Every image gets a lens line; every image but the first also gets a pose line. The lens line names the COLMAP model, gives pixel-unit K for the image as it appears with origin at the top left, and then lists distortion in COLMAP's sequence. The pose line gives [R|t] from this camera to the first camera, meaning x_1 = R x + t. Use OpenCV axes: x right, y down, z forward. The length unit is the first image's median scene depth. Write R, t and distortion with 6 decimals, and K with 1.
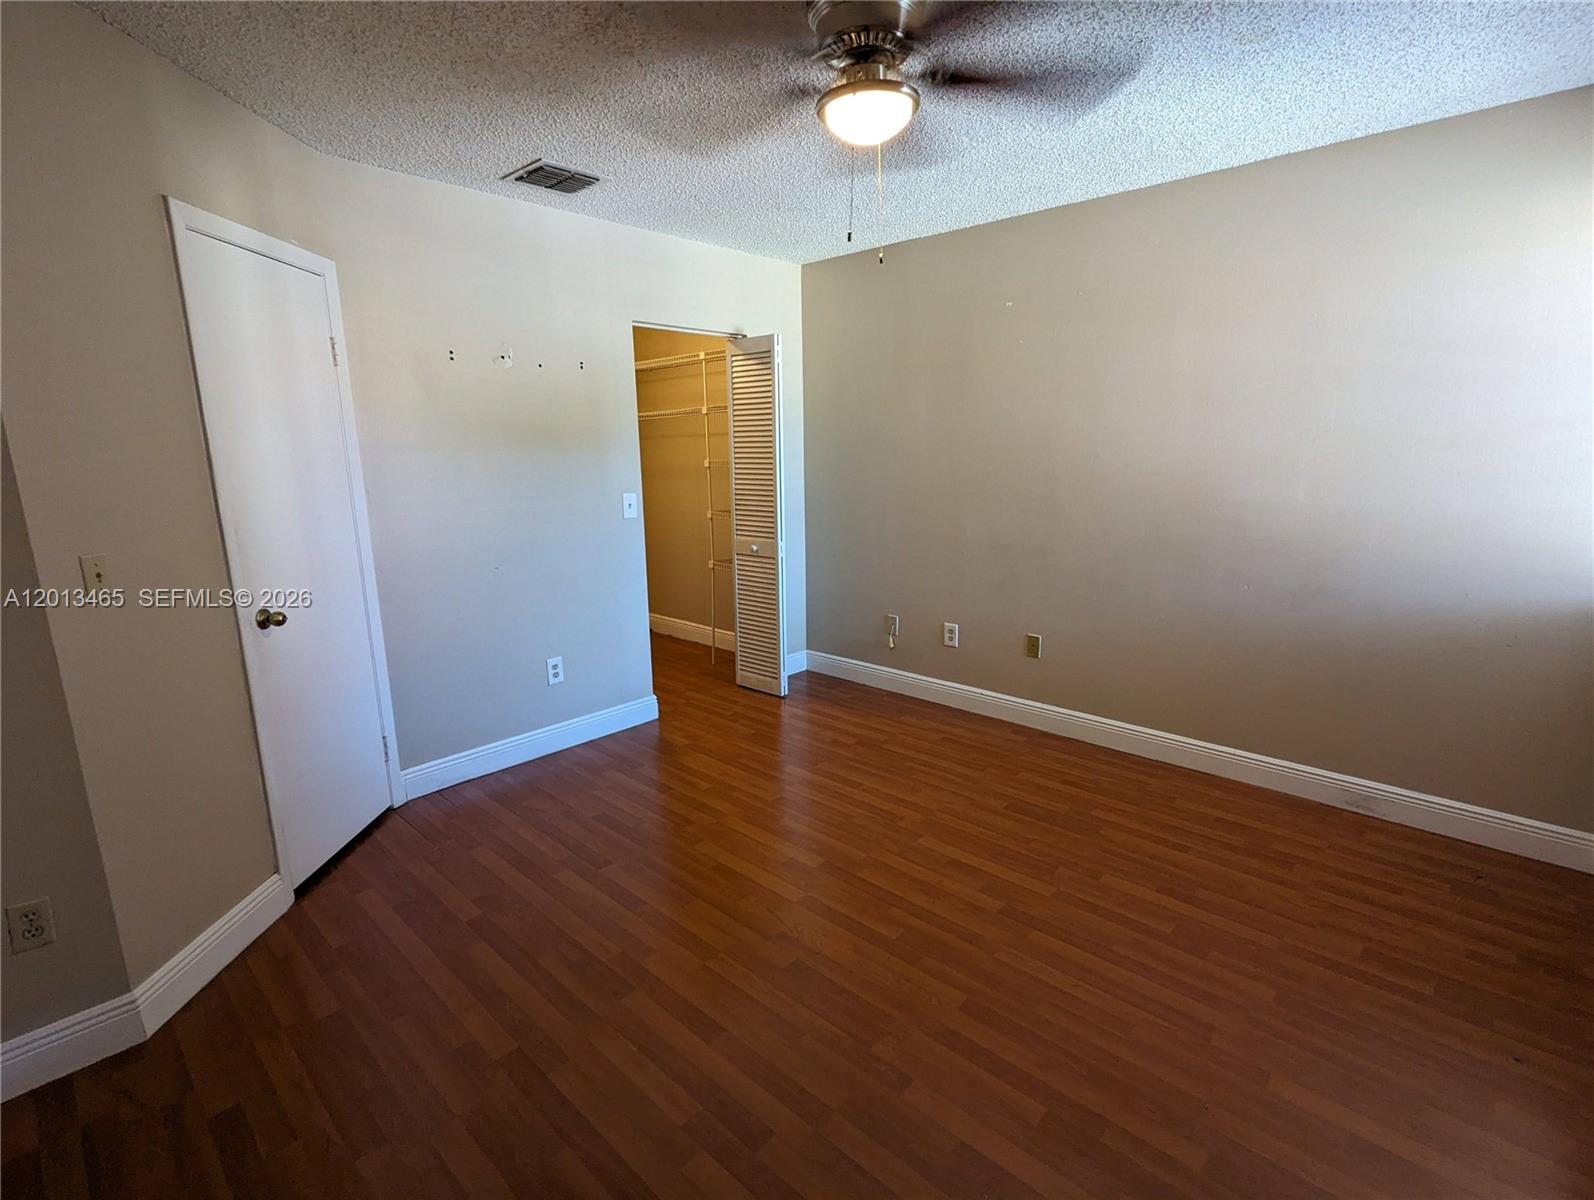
lens RADIAL K [[758.3, 0, 798.4], [0, 758.3, 603.6], [0, 0, 1]] dist [-0.004363, -0.000885]
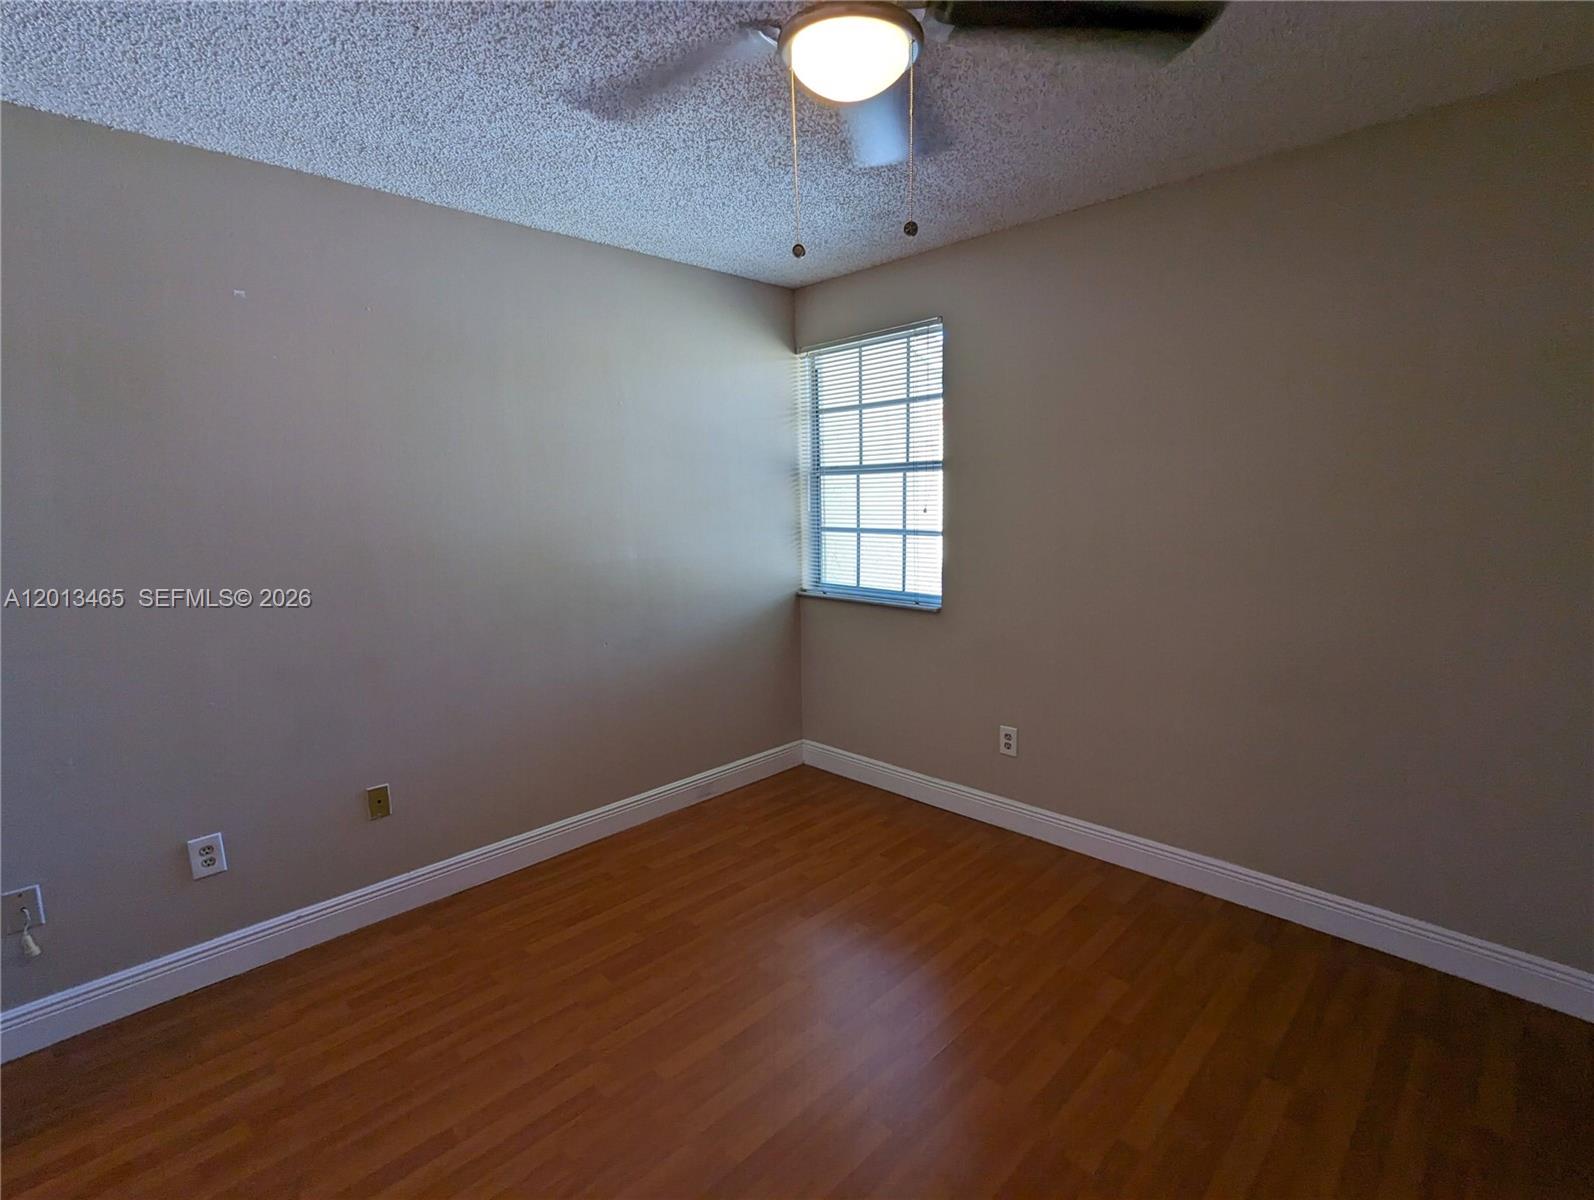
lens RADIAL K [[758.3, 0, 798.4], [0, 758.3, 603.6], [0, 0, 1]] dist [-0.004363, -0.000885]
pose [[0.019715, -0.136209, 0.990484, -0.405464], [0.217113, 0.967619, 0.128743, -0.148491], [-0.975947, 0.212508, 0.048650, 0.656616]]
